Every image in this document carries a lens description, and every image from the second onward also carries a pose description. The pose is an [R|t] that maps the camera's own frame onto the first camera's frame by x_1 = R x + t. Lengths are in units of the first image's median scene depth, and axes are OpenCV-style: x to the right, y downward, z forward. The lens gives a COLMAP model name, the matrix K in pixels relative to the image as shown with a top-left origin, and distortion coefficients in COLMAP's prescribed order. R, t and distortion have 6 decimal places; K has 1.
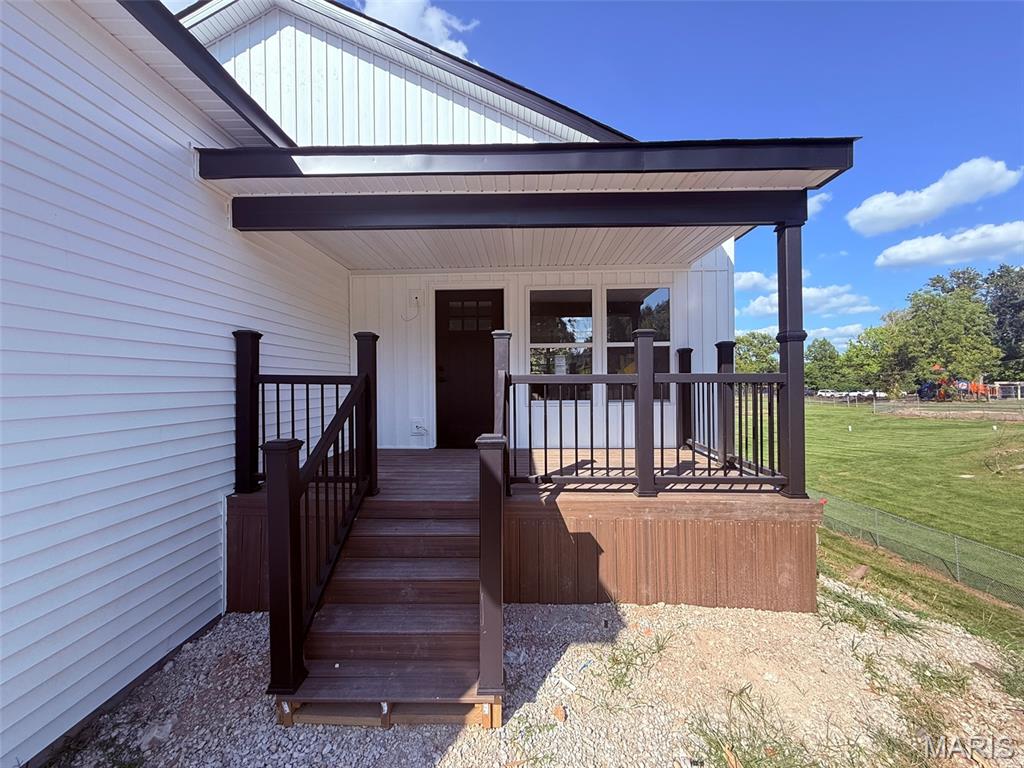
lens RADIAL K [[408.2, 0, 513.3], [0, 408.2, 381.1], [0, 0, 1]] dist [-0.001303, -0.000565]
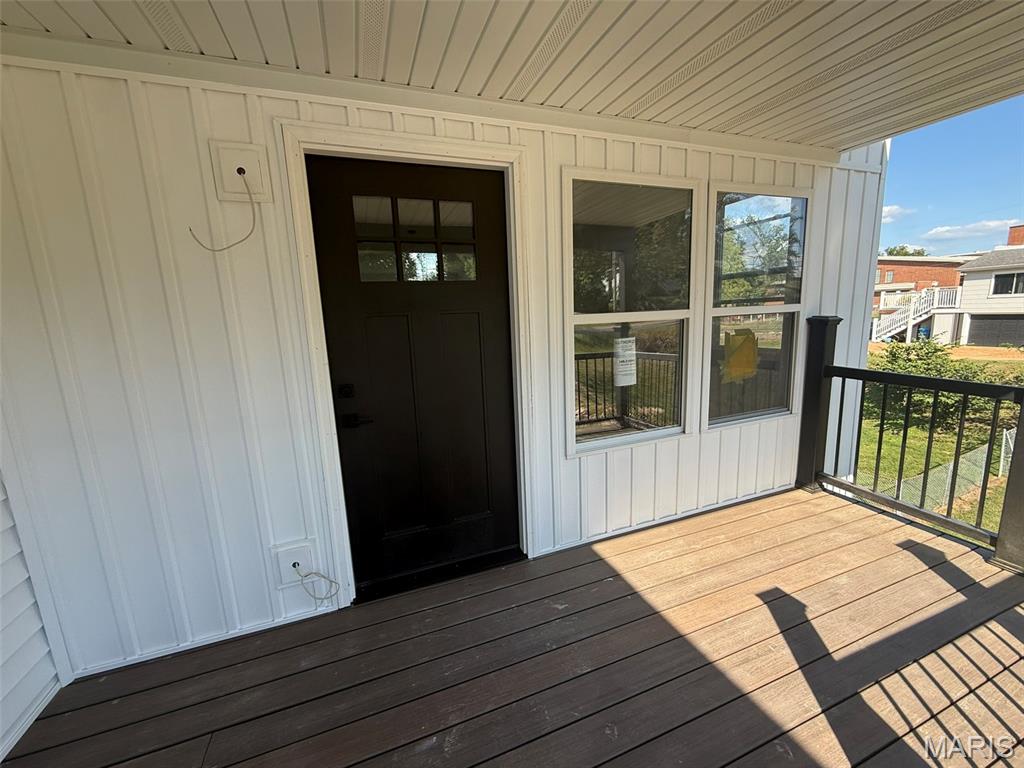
lens RADIAL K [[408.2, 0, 510.5], [0, 408.2, 383.2], [0, 0, 1]] dist [-0.001303, -0.000565]
pose [[0.926946, -0.089077, 0.364468, -0.177265], [0.033051, 0.987018, 0.157172, -0.089713], [-0.373737, -0.133643, 0.917856, 0.629165]]
